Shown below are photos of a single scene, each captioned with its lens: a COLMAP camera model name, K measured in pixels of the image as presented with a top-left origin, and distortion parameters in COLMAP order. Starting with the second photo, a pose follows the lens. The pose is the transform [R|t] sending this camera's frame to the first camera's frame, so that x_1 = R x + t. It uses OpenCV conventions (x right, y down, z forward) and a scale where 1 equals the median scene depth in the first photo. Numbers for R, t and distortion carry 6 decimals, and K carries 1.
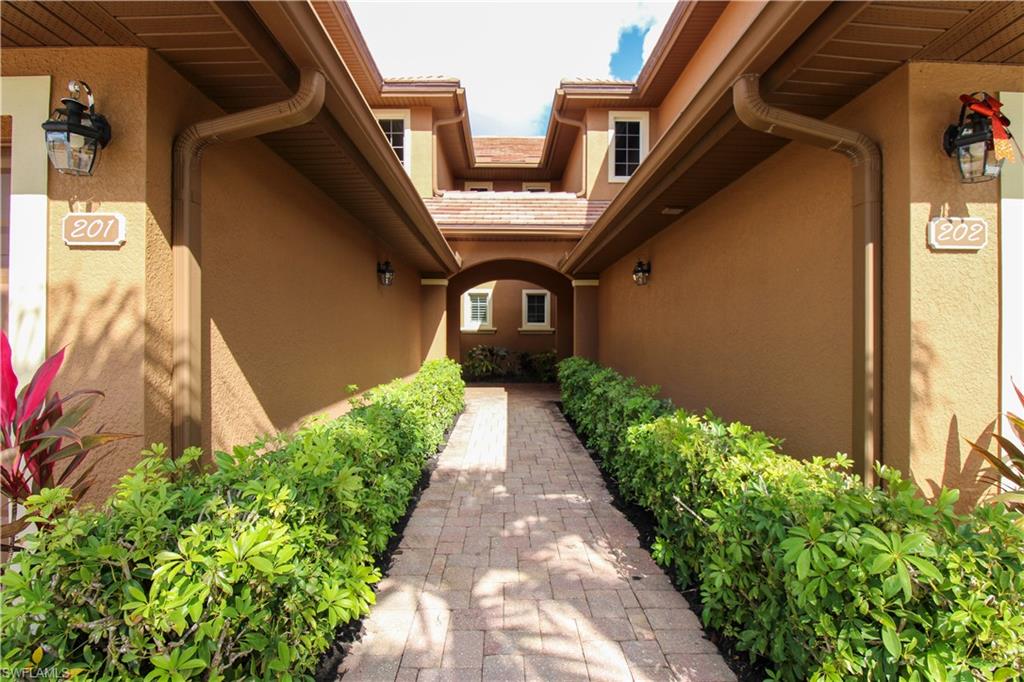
lens RADIAL K [[480.1, 0, 510.0], [0, 480.1, 330.1], [0, 0, 1]] dist [0.001562, -0.013831]
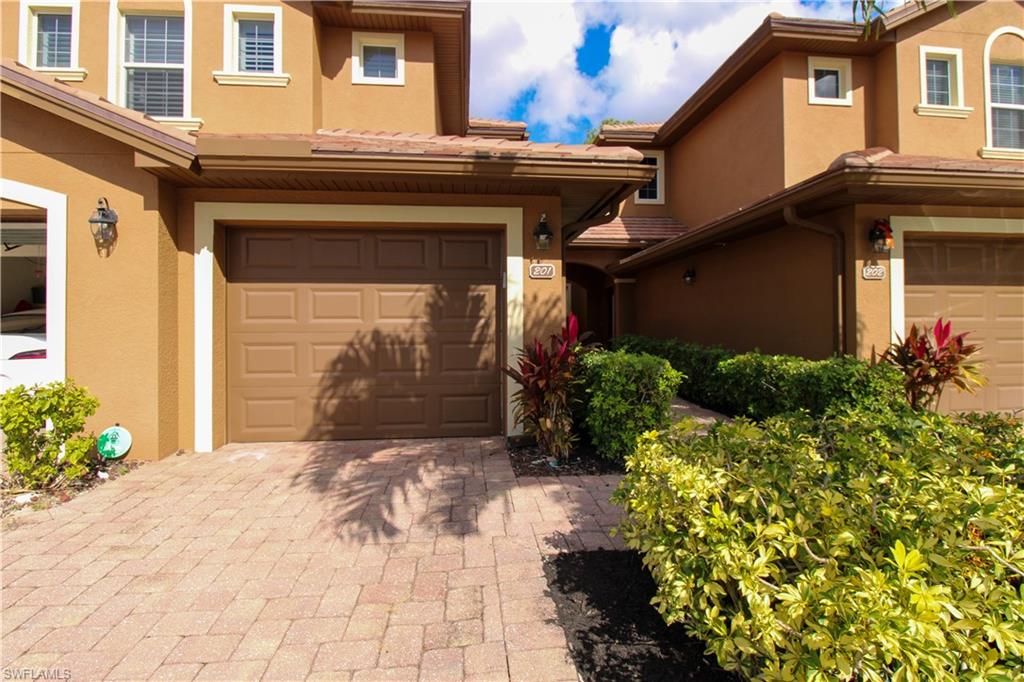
lens RADIAL K [[495.2, 0, 516.1], [0, 495.2, 313.7], [0, 0, 1]] dist [-0.002946, -0.001186]
pose [[0.995128, -0.007962, 0.098269, -0.939974], [0.009182, 0.999886, -0.011971, 0.022835], [-0.098163, 0.012815, 0.995088, -1.107617]]
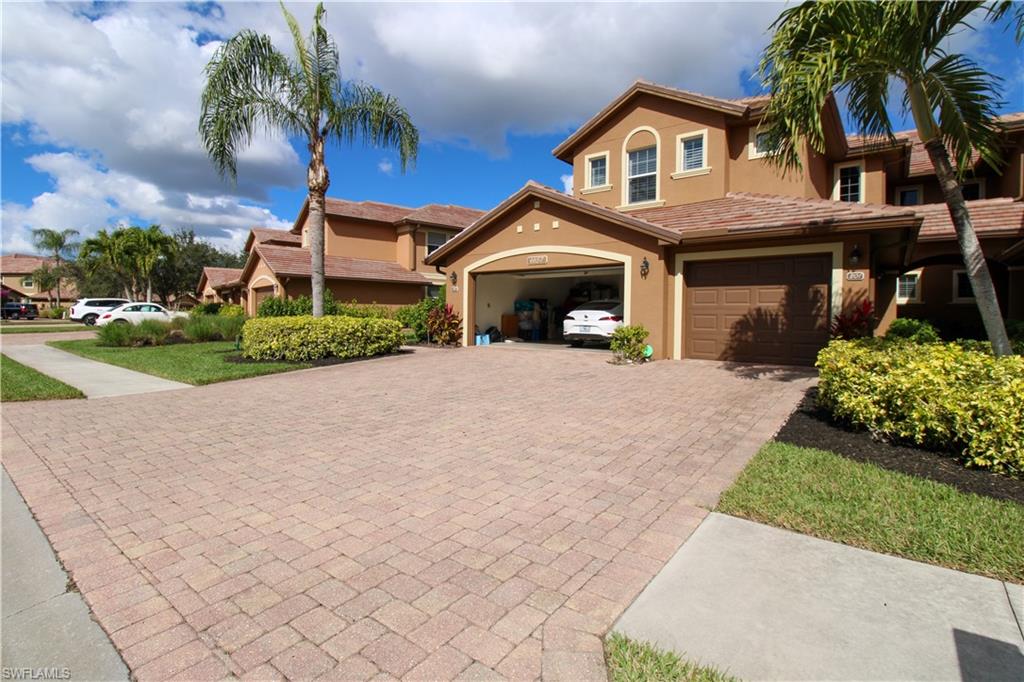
lens RADIAL K [[480.1, 0, 510.0], [0, 480.1, 330.1], [0, 0, 1]] dist [0.001562, -0.013831]
pose [[0.774631, 0.019748, -0.632105, -0.405830], [0.005814, 0.999248, 0.038343, 0.071281], [0.632387, -0.033376, 0.773934, -3.331545]]
